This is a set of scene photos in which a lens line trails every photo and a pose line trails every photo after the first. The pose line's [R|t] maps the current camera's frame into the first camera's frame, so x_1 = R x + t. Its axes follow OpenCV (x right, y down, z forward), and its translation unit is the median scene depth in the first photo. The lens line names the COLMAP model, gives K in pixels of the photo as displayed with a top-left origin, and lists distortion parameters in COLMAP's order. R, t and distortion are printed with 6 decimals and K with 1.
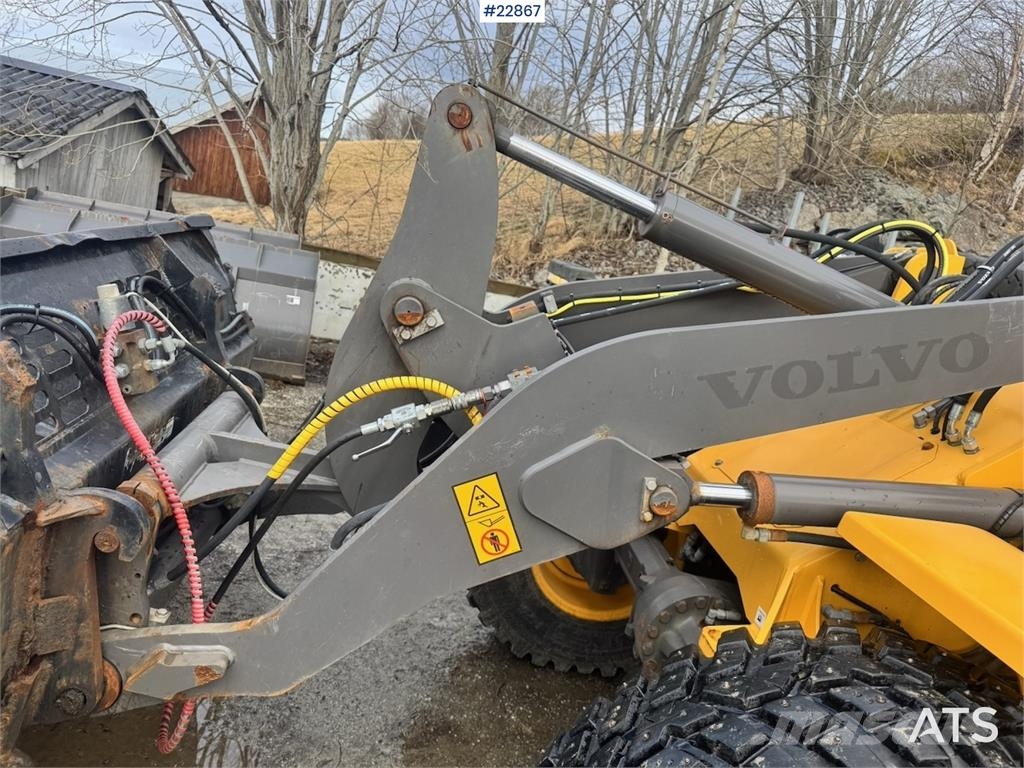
lens RADIAL K [[712.5, 0, 516.8], [0, 712.5, 388.9], [0, 0, 1]] dist [0.116438, -0.151533]
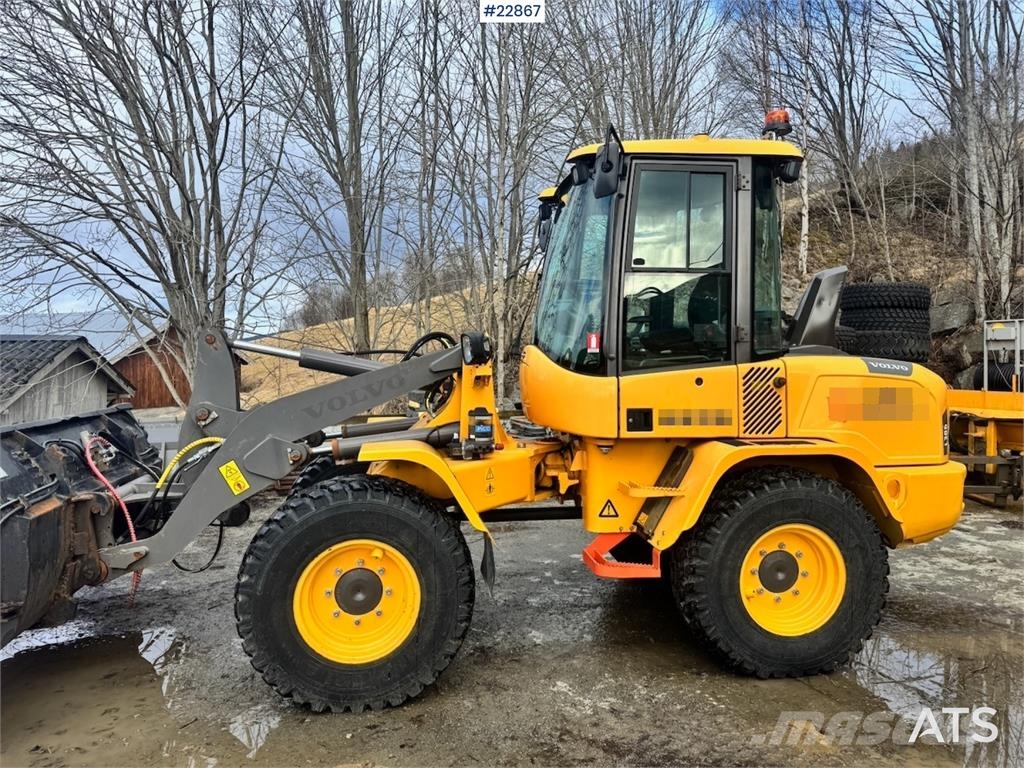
lens RADIAL K [[710.4, 0, 512.0], [0, 710.4, 384.0], [0, 0, 1]] dist [0.096150, -0.146634]
pose [[0.973408, -0.220348, 0.062642, 0.123939], [0.228383, 0.954764, -0.190439, 0.083530], [-0.017846, 0.199681, 0.979698, -0.245689]]
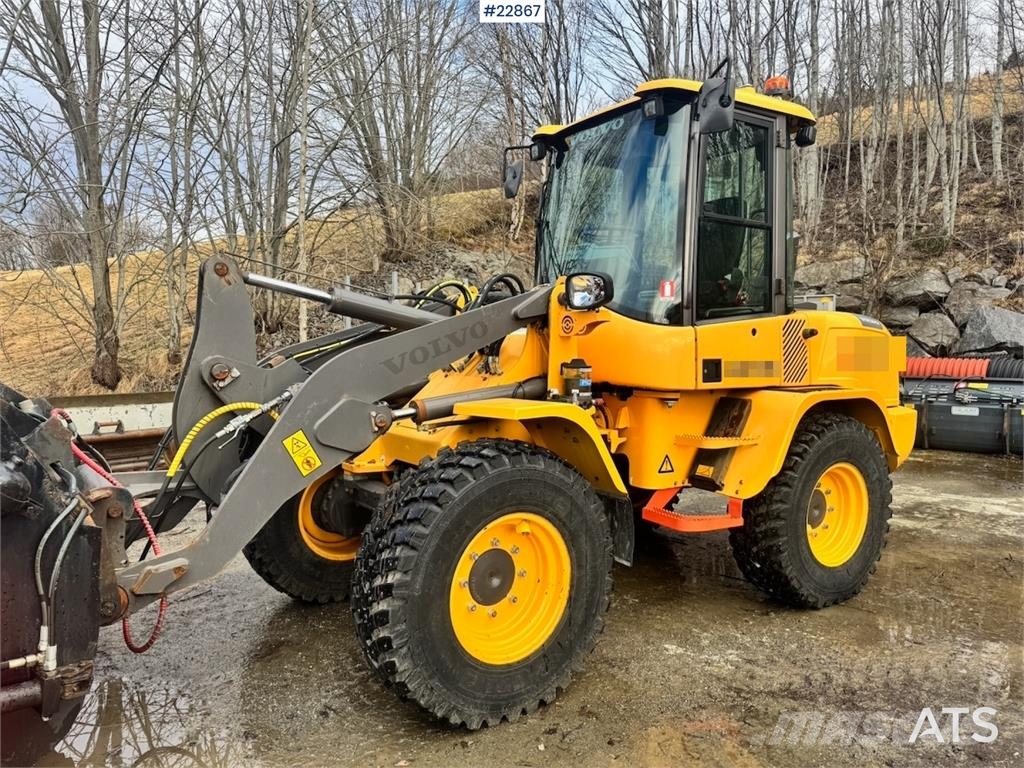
lens RADIAL K [[710.2, 0, 512.3], [0, 710.2, 387.2], [0, 0, 1]] dist [0.098743, -0.154761]
pose [[0.851347, -0.244829, 0.463969, -0.060015], [0.297346, 0.953833, -0.042283, 0.036901], [-0.432197, 0.173957, 0.884842, -0.153562]]
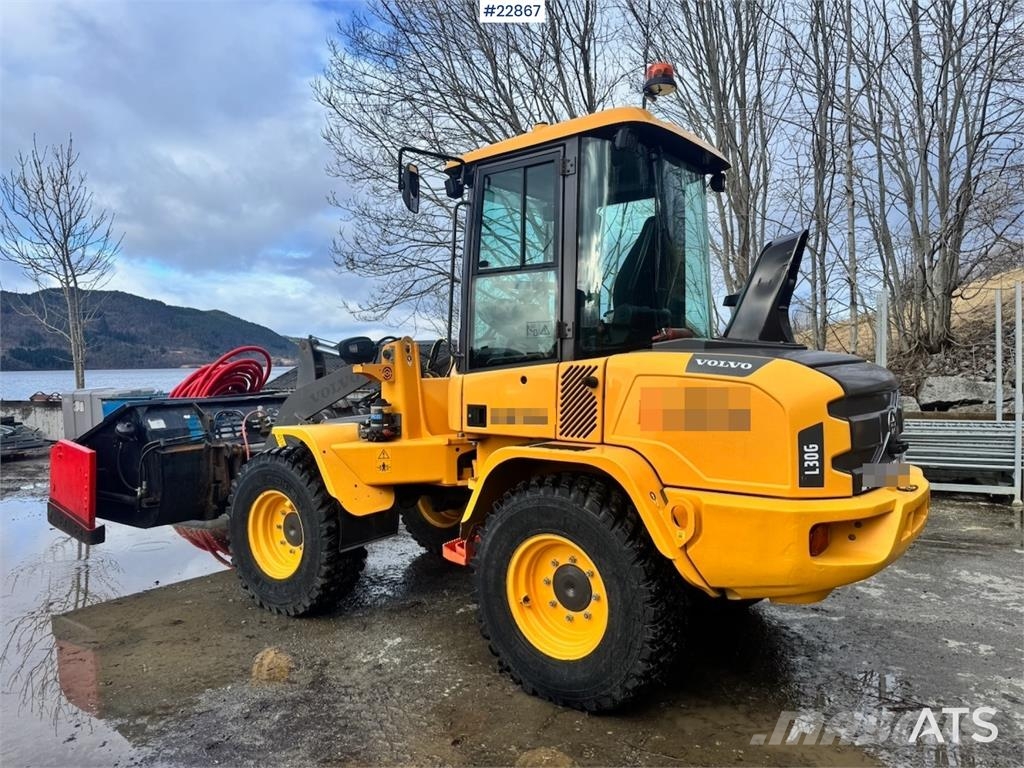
lens RADIAL K [[704.2, 0, 512.0], [0, 704.2, 384.0], [0, 0, 1]] dist [0.175811, -0.306805]
pose [[0.724907, -0.203528, -0.658093, 0.498115], [0.013038, 0.959237, -0.282301, 0.141582], [0.688724, 0.196062, 0.698011, -0.134449]]
